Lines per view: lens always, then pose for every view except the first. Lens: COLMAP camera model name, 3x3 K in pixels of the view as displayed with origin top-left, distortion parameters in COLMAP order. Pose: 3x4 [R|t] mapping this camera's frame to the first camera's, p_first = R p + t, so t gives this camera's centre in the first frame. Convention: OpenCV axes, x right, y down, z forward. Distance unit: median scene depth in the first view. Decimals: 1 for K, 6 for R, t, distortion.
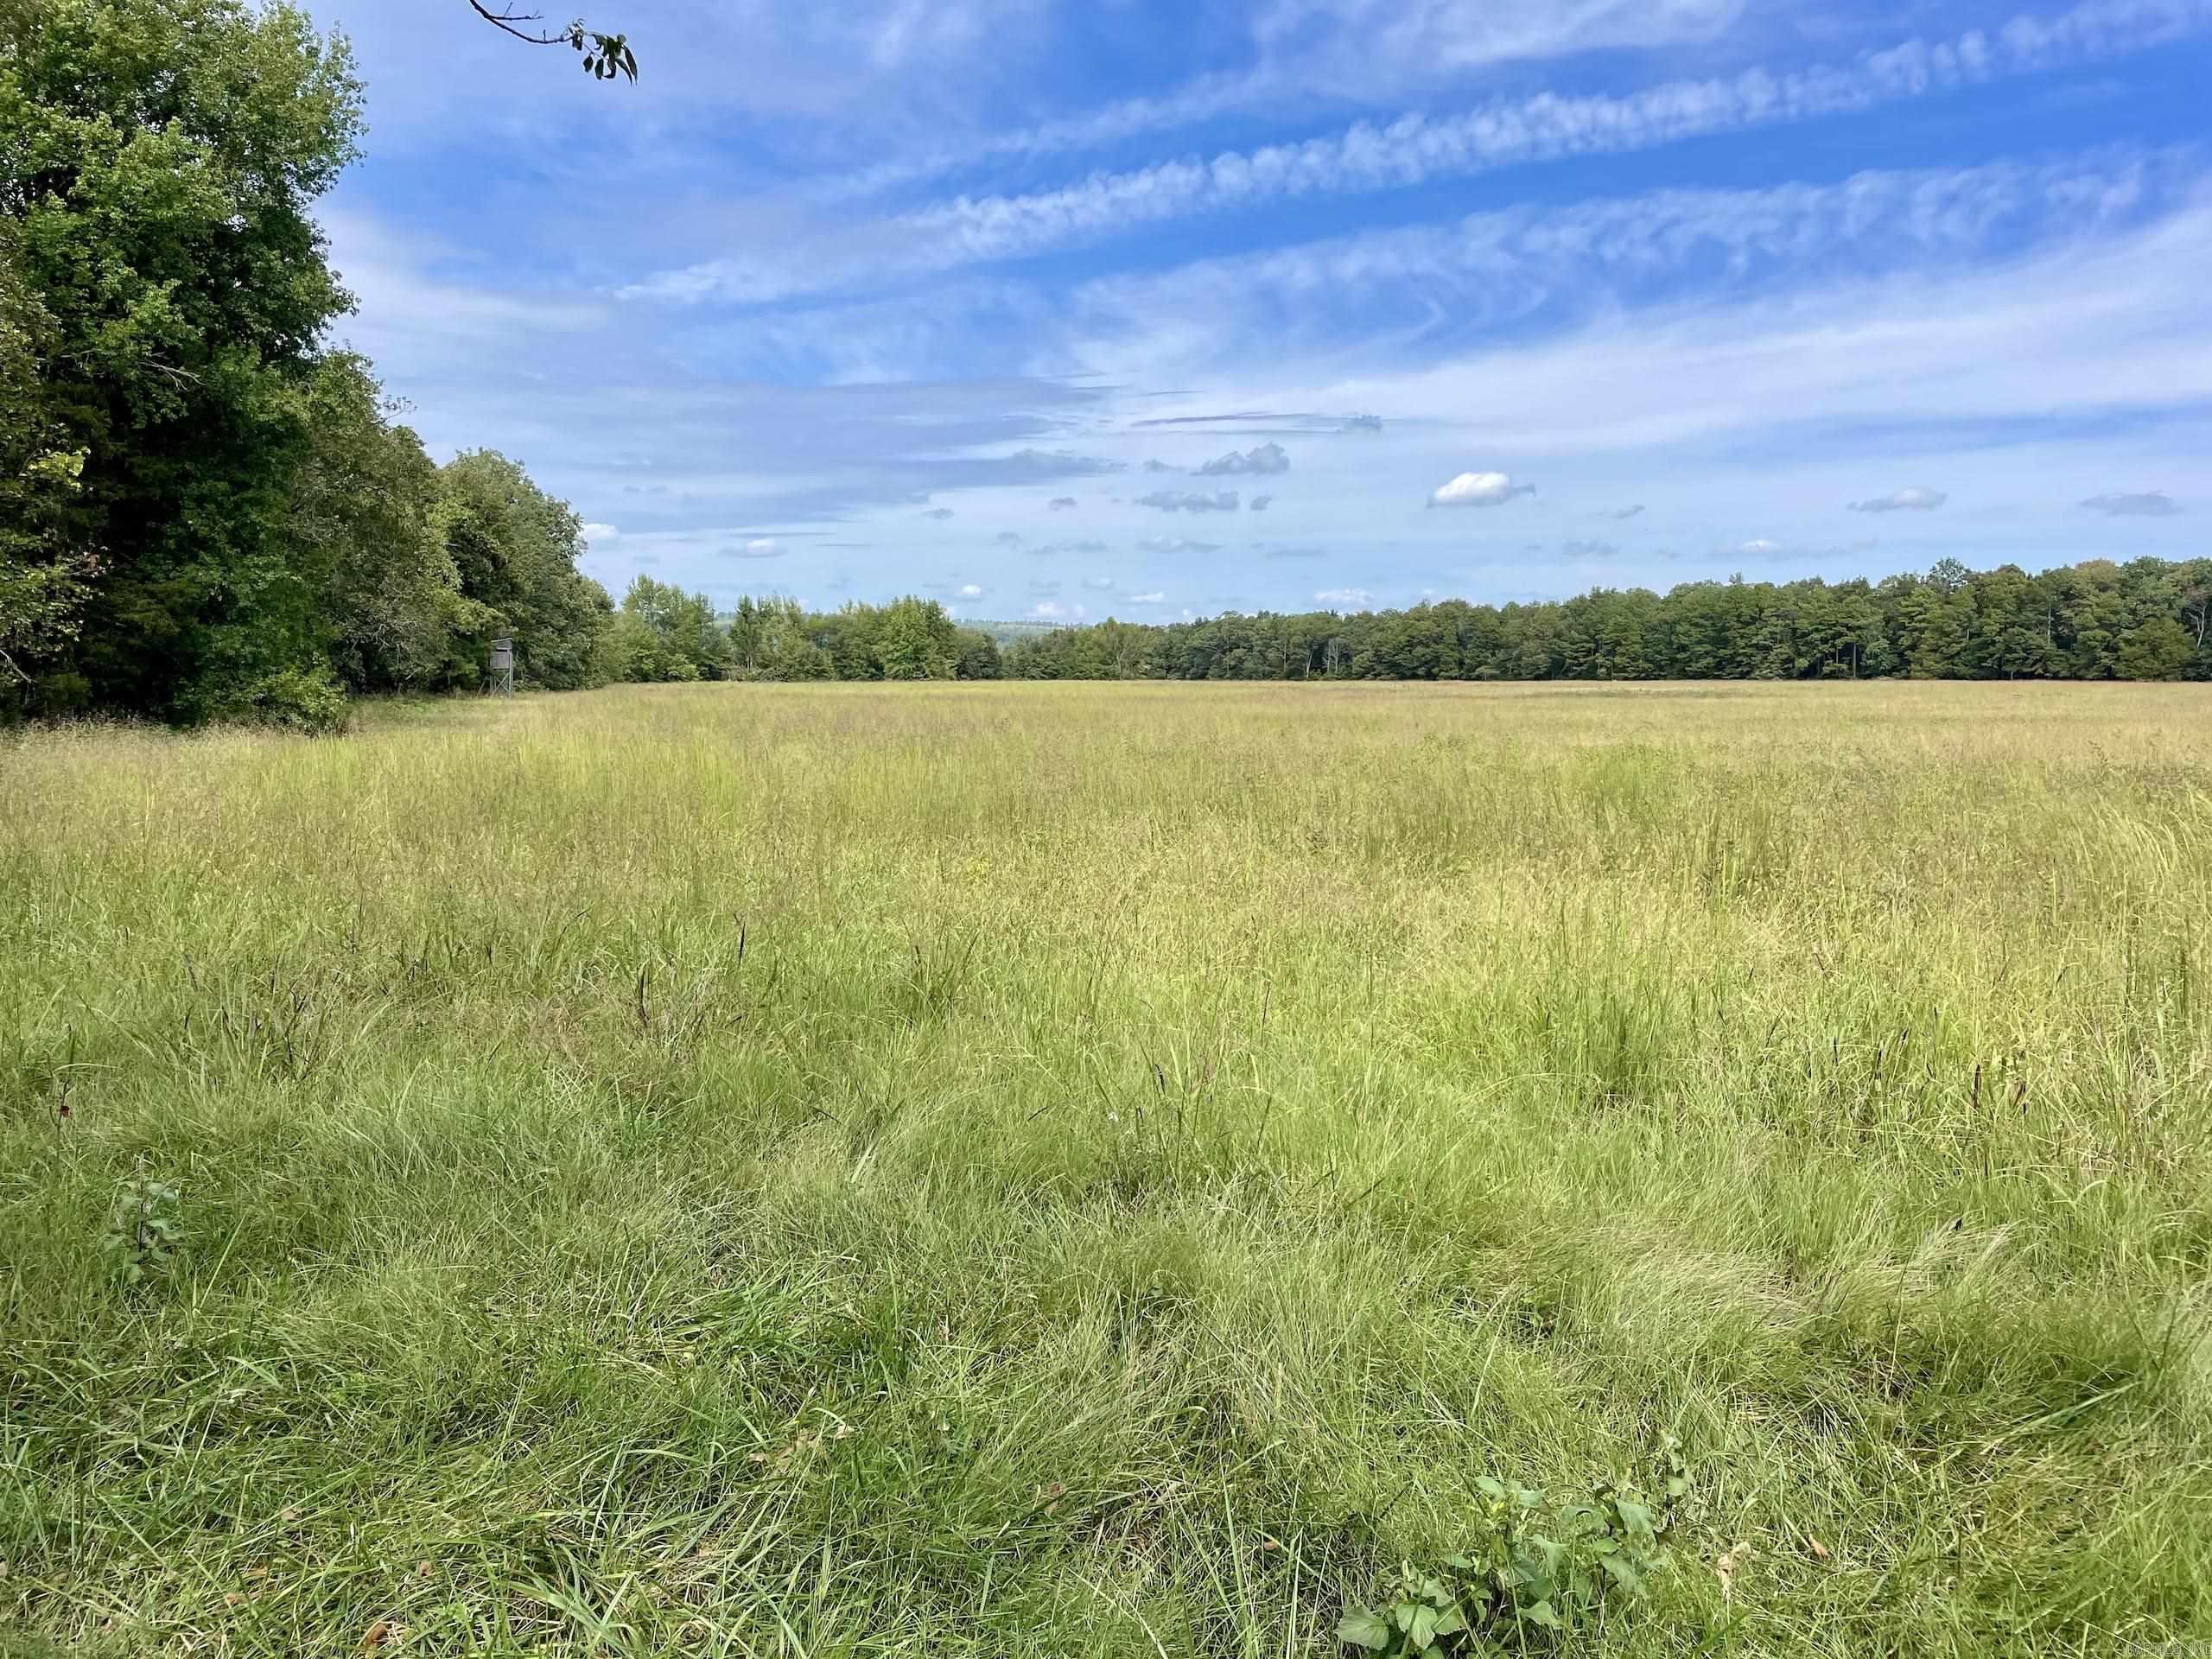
lens RADIAL K [[1700.2, 0, 1127.1], [0, 1700.2, 825.0], [0, 0, 1]] dist [0.106521, -0.105013]
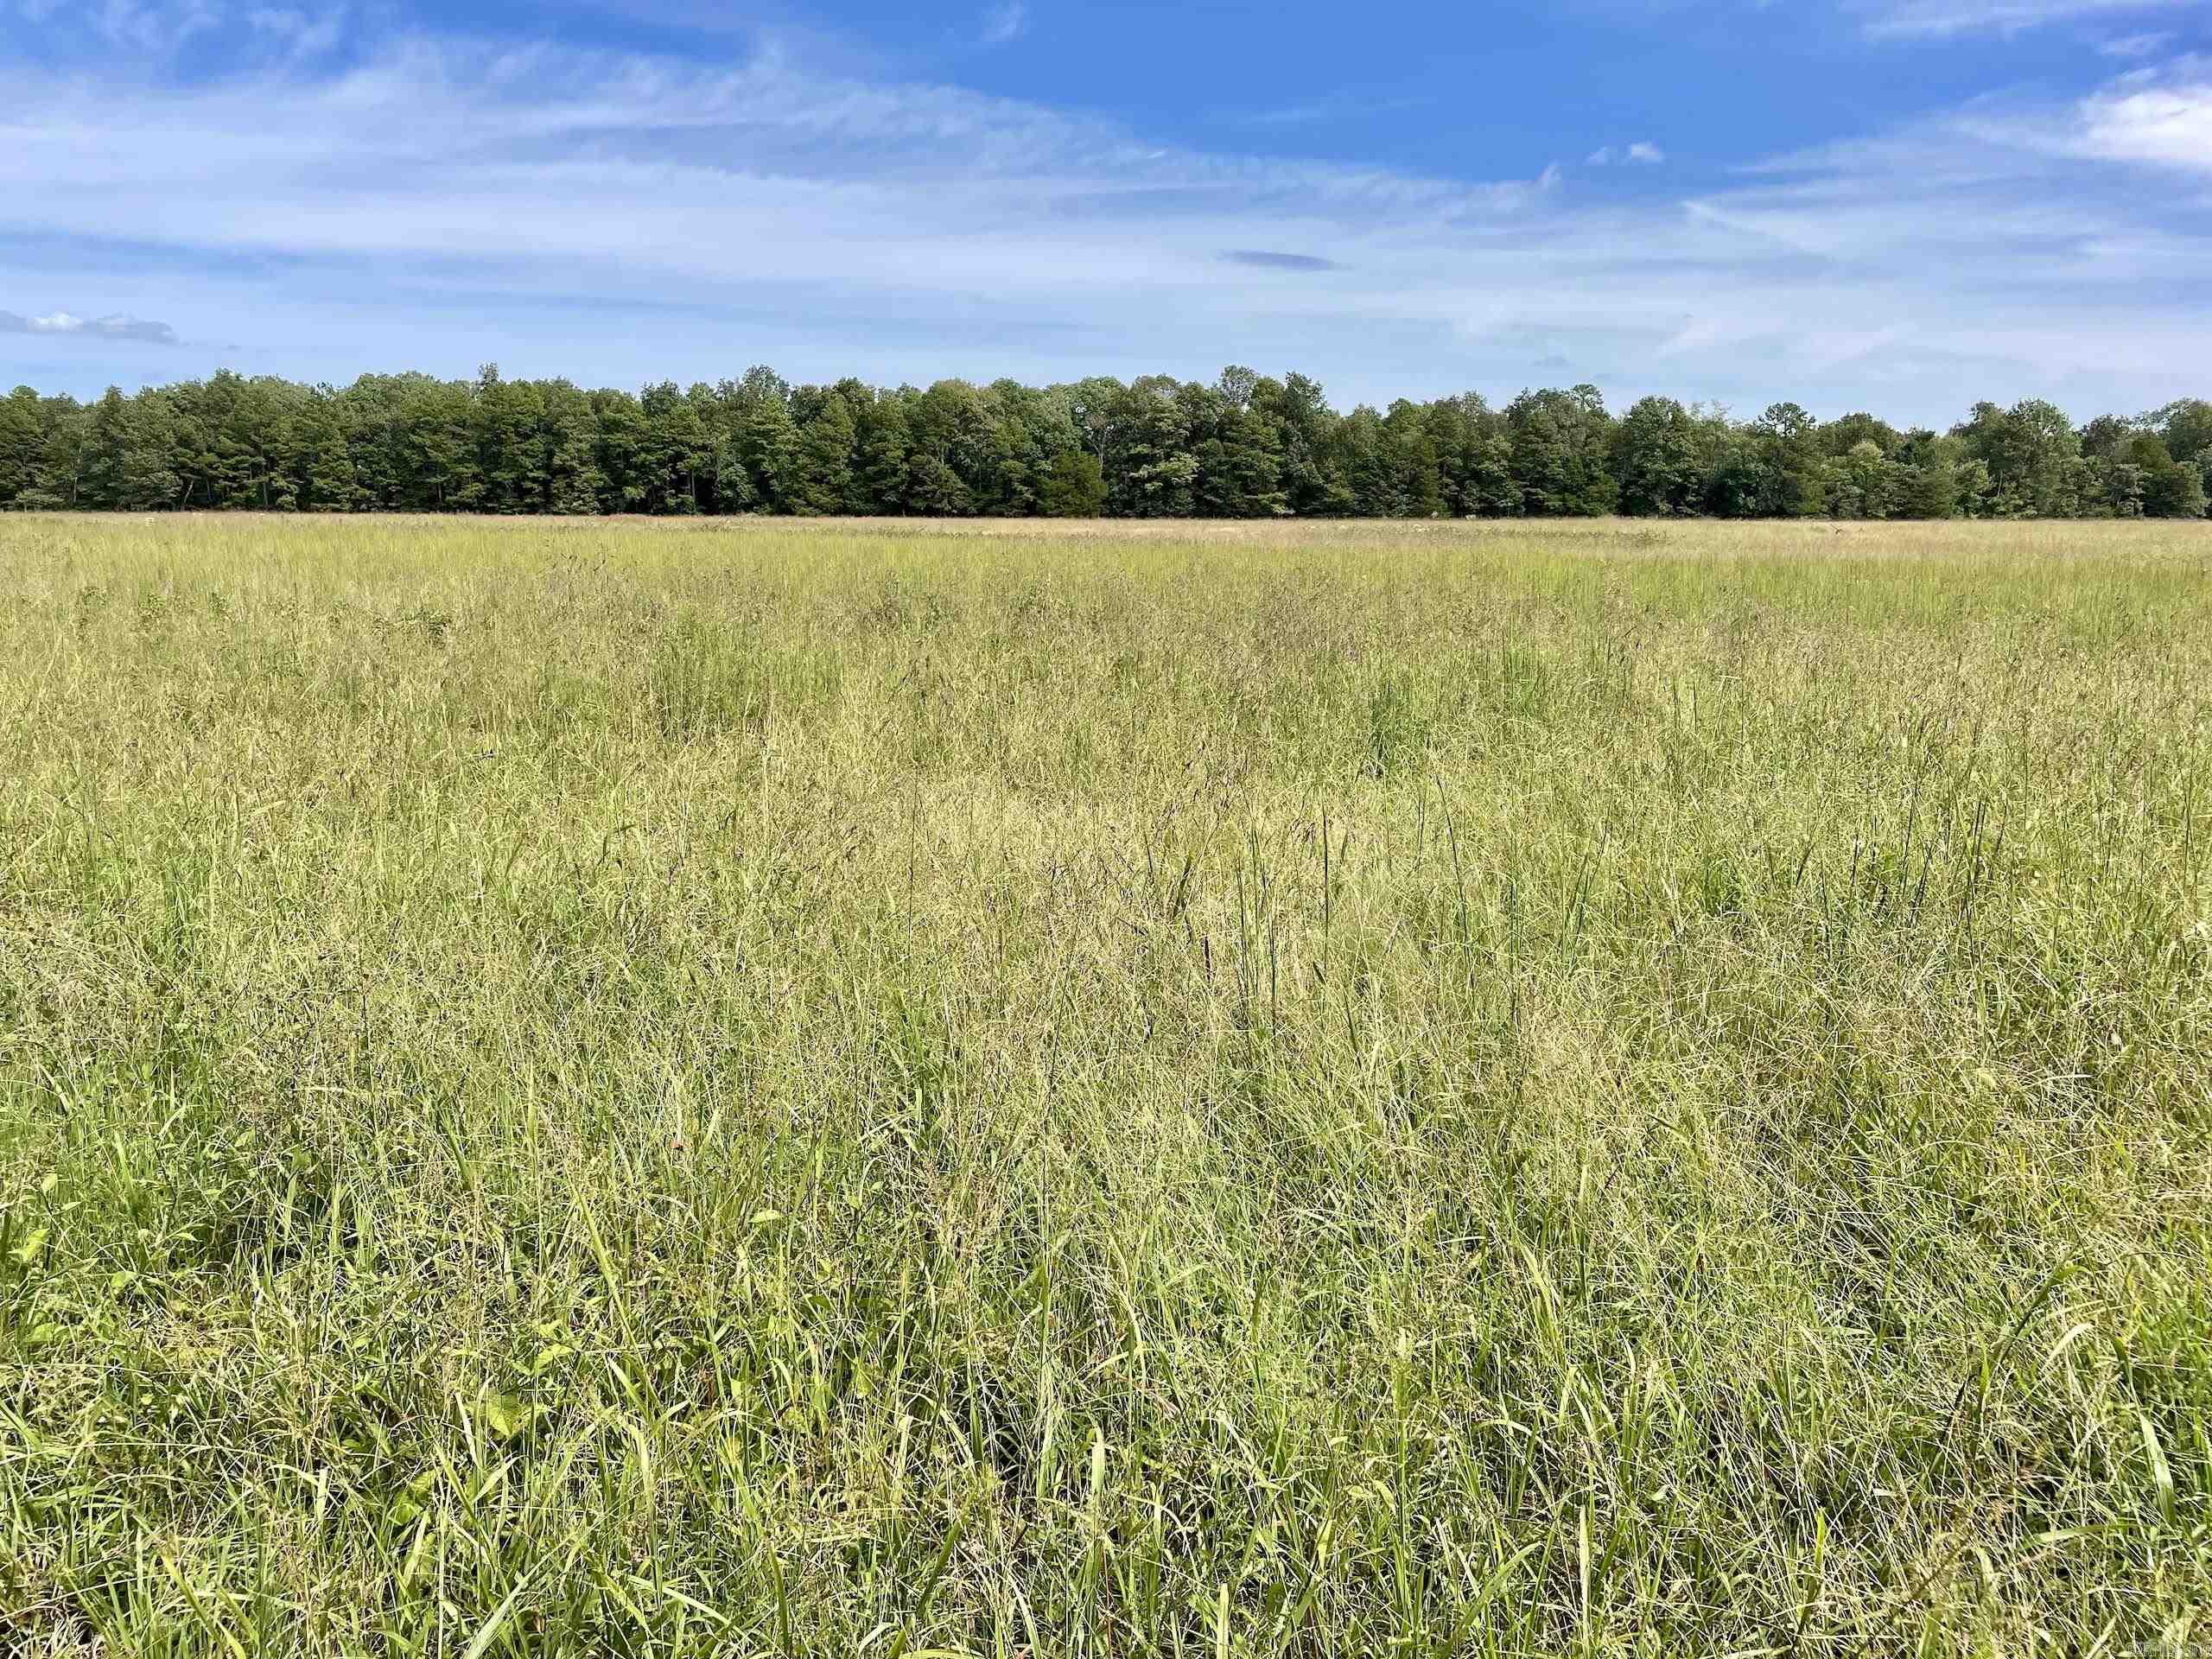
lens RADIAL K [[1477.8, 0, 1014.4], [0, 1477.8, 820.1], [0, 0, 1]] dist [0.044804, -0.036378]
pose [[0.549490, -0.175463, 0.816868, -0.077285], [0.071457, 0.983986, 0.163293, -0.040456], [-0.832439, -0.031357, 0.553228, 0.428424]]
